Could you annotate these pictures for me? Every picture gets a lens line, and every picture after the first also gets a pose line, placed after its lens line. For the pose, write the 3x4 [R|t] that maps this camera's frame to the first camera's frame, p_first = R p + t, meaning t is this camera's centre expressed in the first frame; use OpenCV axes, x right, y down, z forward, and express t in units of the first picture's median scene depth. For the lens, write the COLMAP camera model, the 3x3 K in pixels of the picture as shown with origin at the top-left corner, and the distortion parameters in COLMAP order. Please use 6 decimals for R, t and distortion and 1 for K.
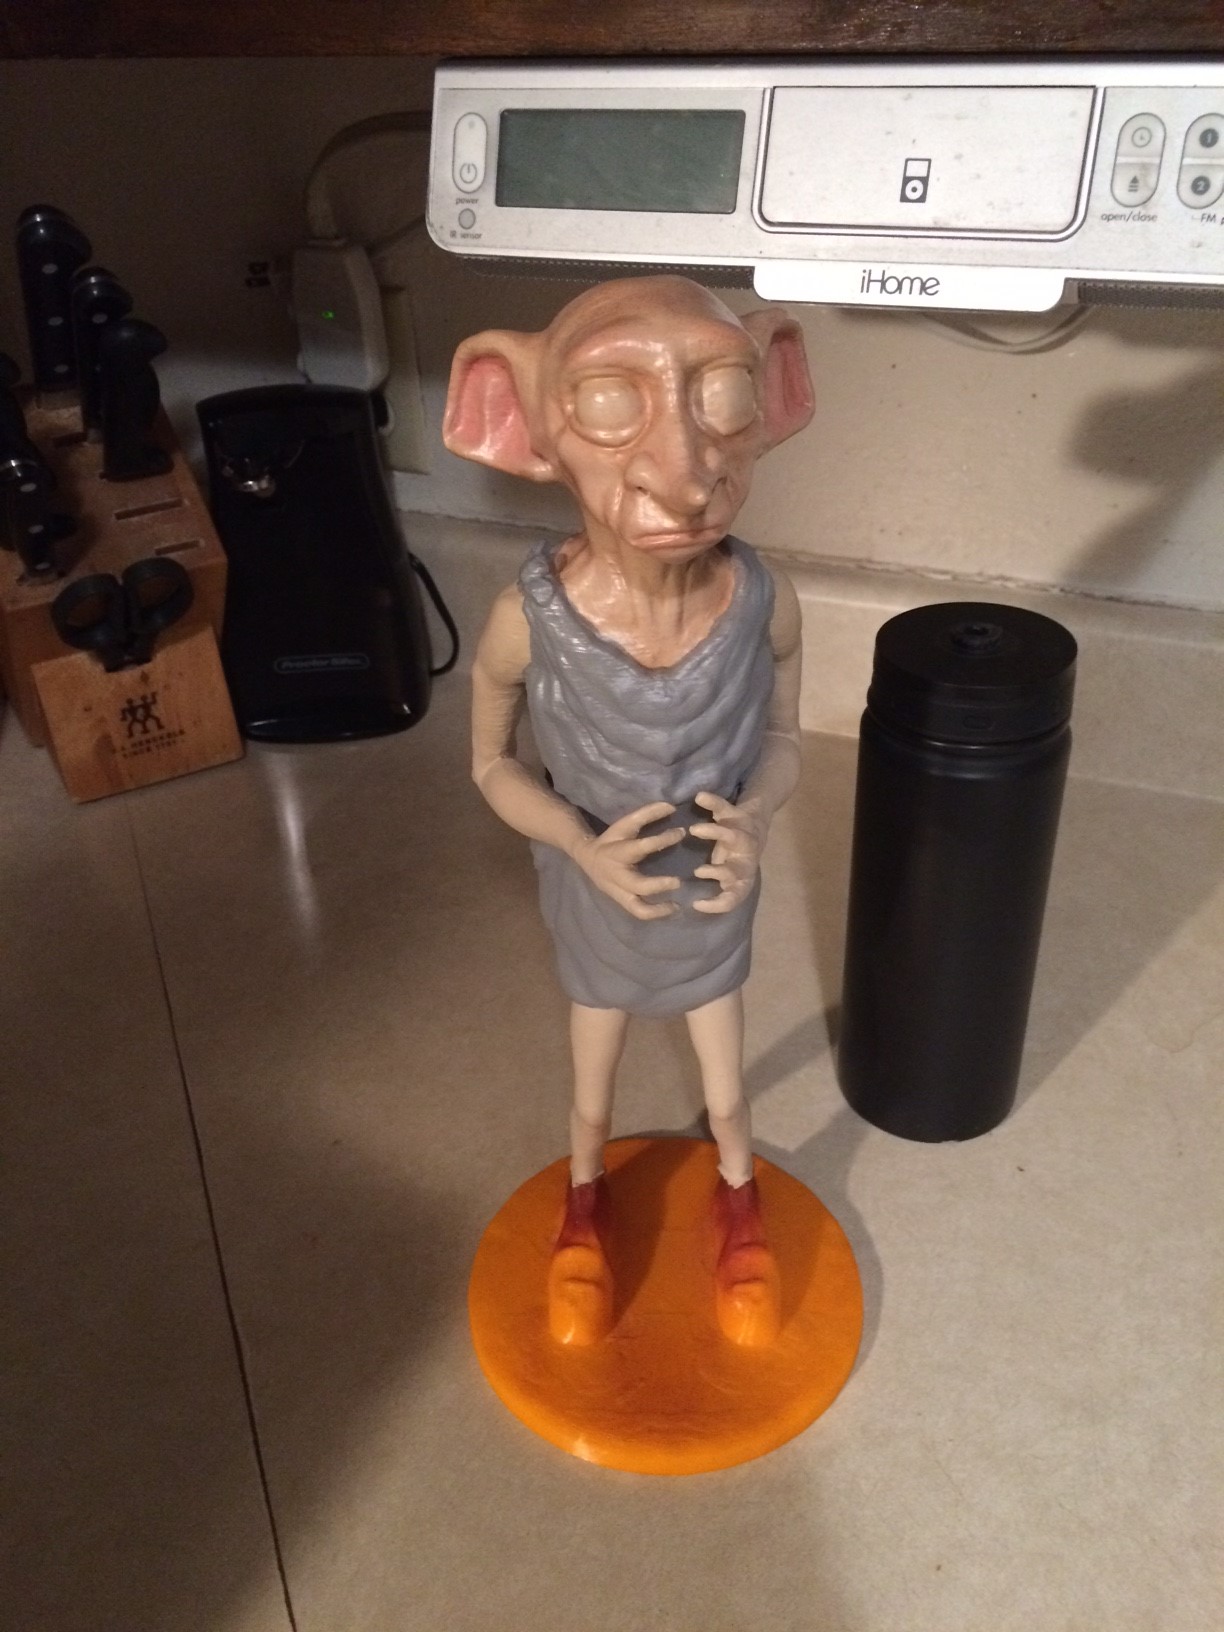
lens RADIAL K [[1371.8, 0, 604.1], [0, 1371.8, 814.9], [0, 0, 1]] dist [0.031382, -0.009112]
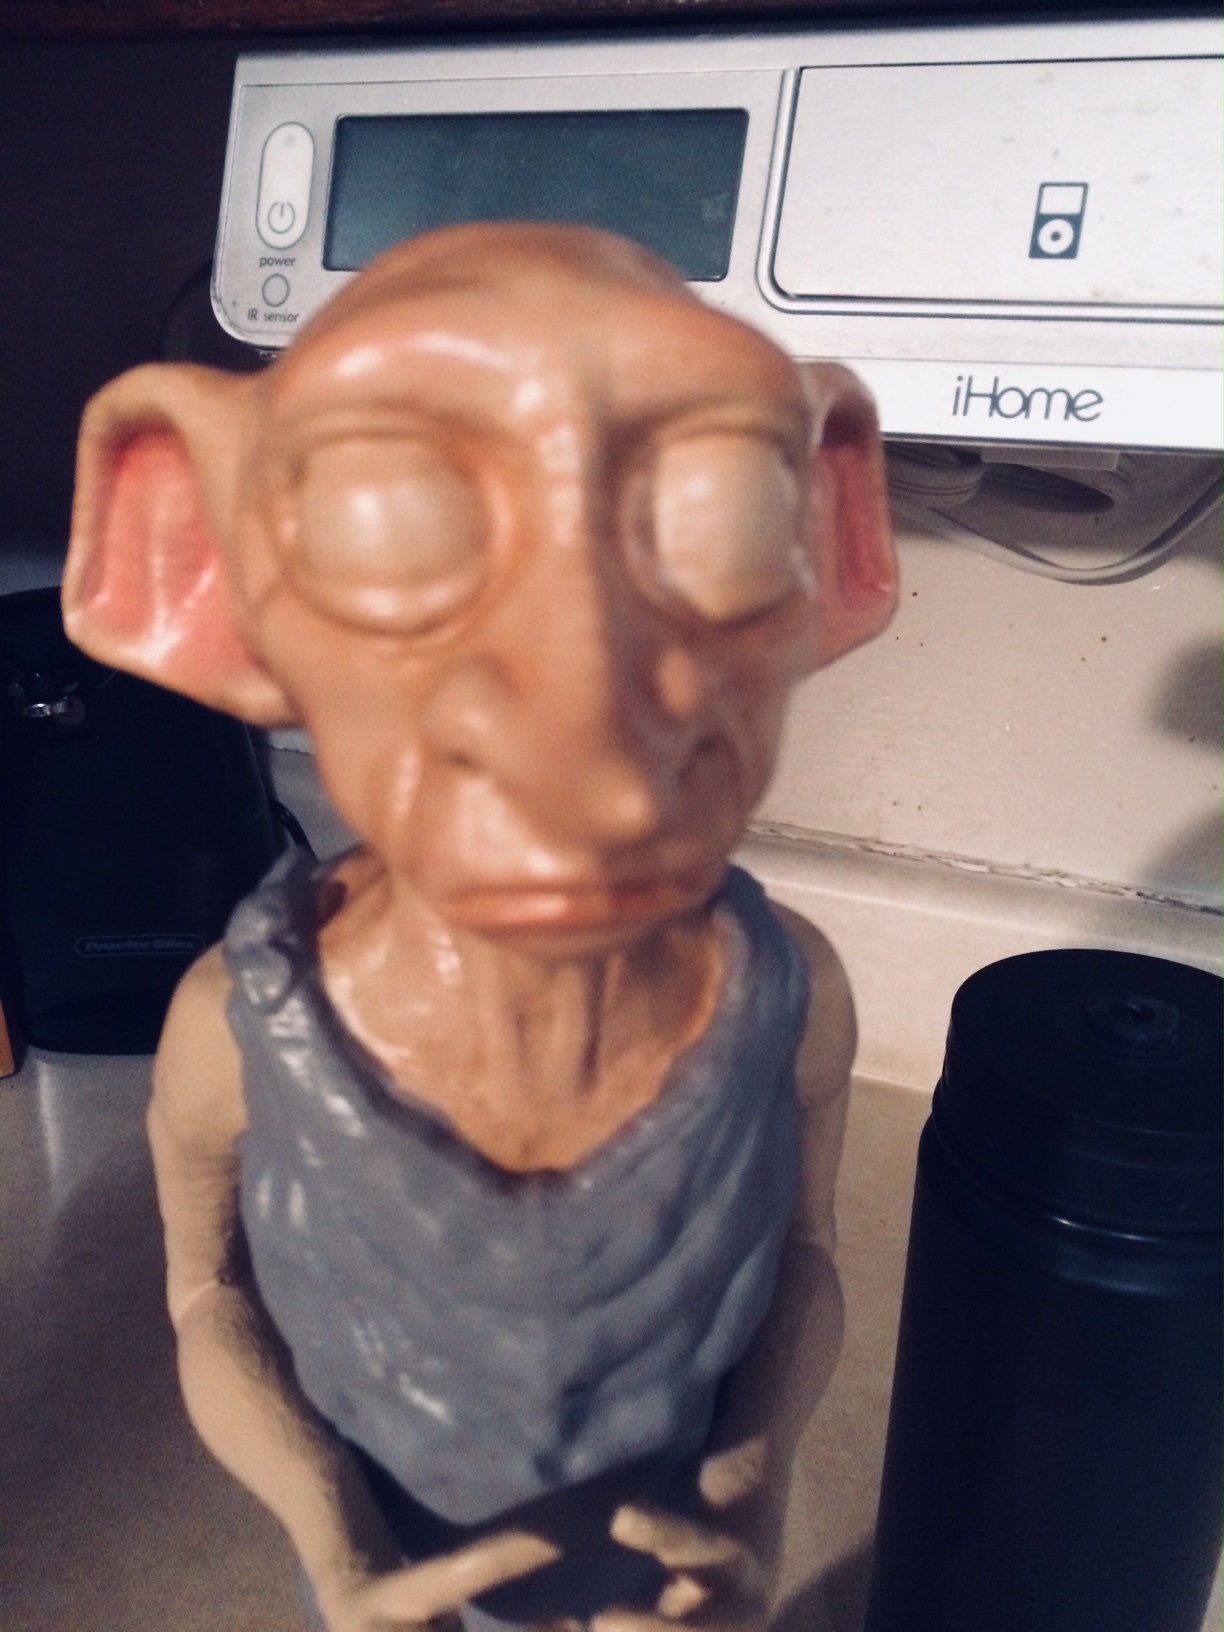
lens RADIAL K [[1371.8, 0, 604.1], [0, 1371.8, 814.9], [0, 0, 1]] dist [0.031382, -0.009112]
pose [[0.998689, 0.041270, 0.030287, 0.039656], [-0.035529, 0.984748, -0.170319, -0.131103], [-0.036854, 0.169020, 0.984923, 0.522408]]
